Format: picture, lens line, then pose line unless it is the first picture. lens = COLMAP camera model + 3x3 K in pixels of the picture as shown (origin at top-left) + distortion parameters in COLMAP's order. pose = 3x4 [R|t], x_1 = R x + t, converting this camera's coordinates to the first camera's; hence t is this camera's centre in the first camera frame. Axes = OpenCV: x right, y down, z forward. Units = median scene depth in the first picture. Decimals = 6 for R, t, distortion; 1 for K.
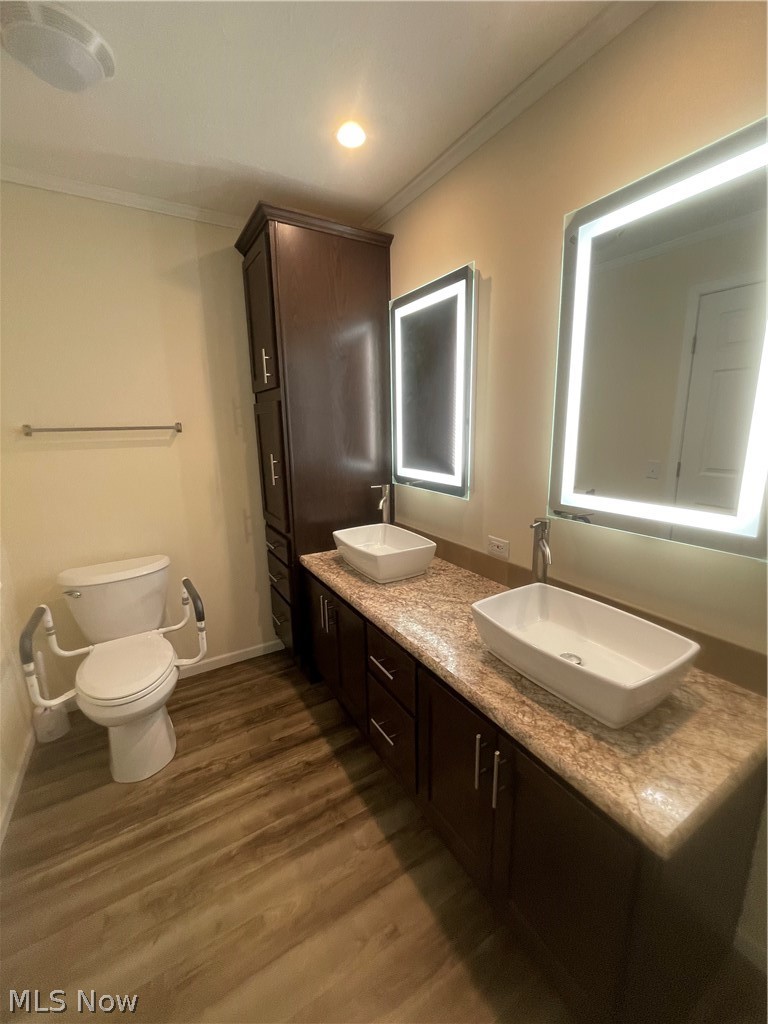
lens RADIAL K [[407.3, 0, 390.8], [0, 407.3, 507.2], [0, 0, 1]] dist [-0.001592, -0.000213]
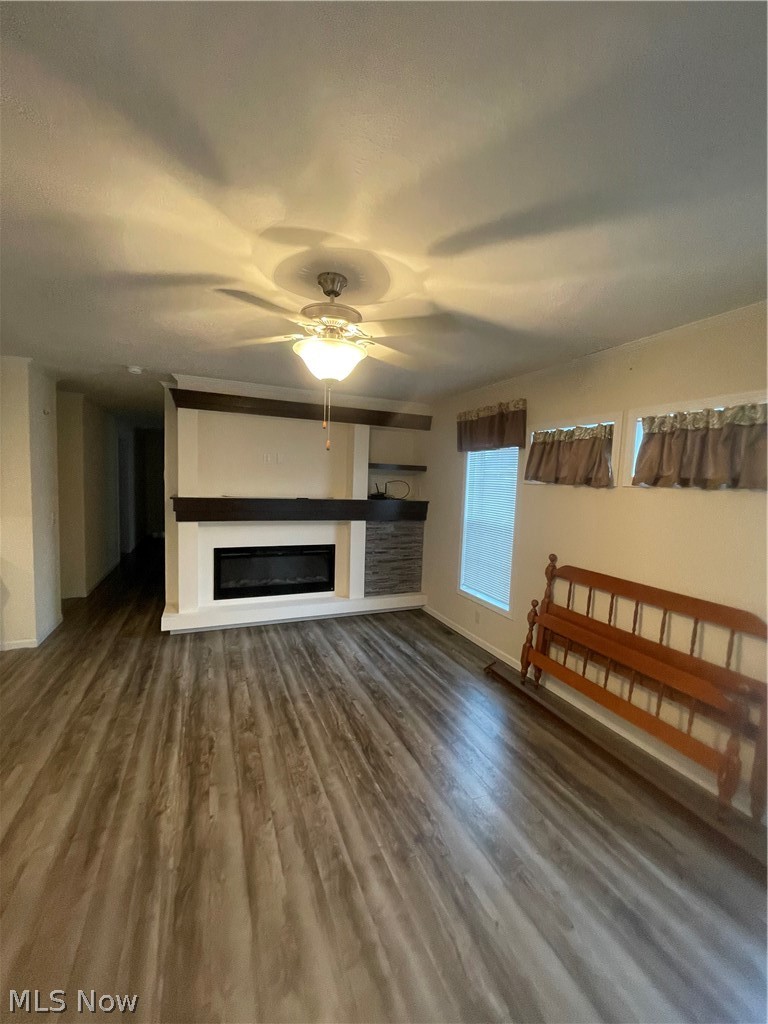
lens RADIAL K [[407.3, 0, 384.4], [0, 407.3, 509.6], [0, 0, 1]] dist [-0.001592, -0.000213]
pose [[-0.128331, 0.090912, -0.987556, 0.677510], [-0.241881, 0.962848, 0.120069, -0.143587], [0.961782, 0.254280, -0.101573, 0.239991]]
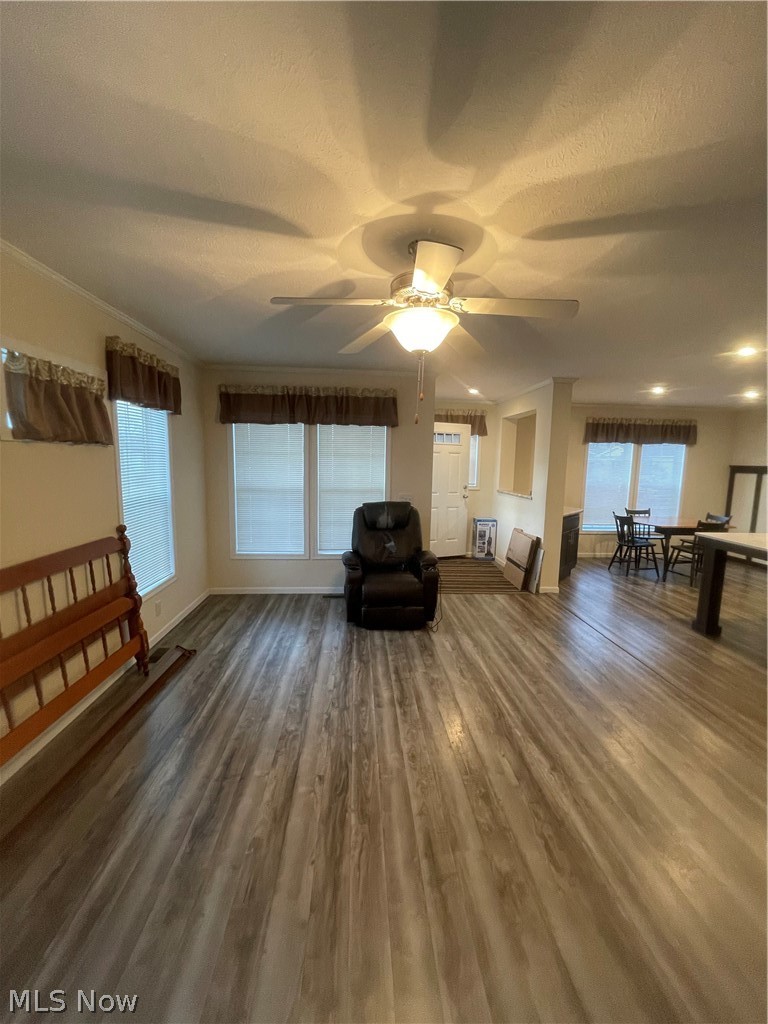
lens RADIAL K [[407.3, 0, 387.3], [0, 407.3, 515.0], [0, 0, 1]] dist [-0.001592, -0.000213]
pose [[0.447281, -0.083237, 0.890512, -1.914702], [0.160152, 0.987022, 0.011818, 0.139932], [-0.879938, 0.137331, 0.454807, -0.607456]]
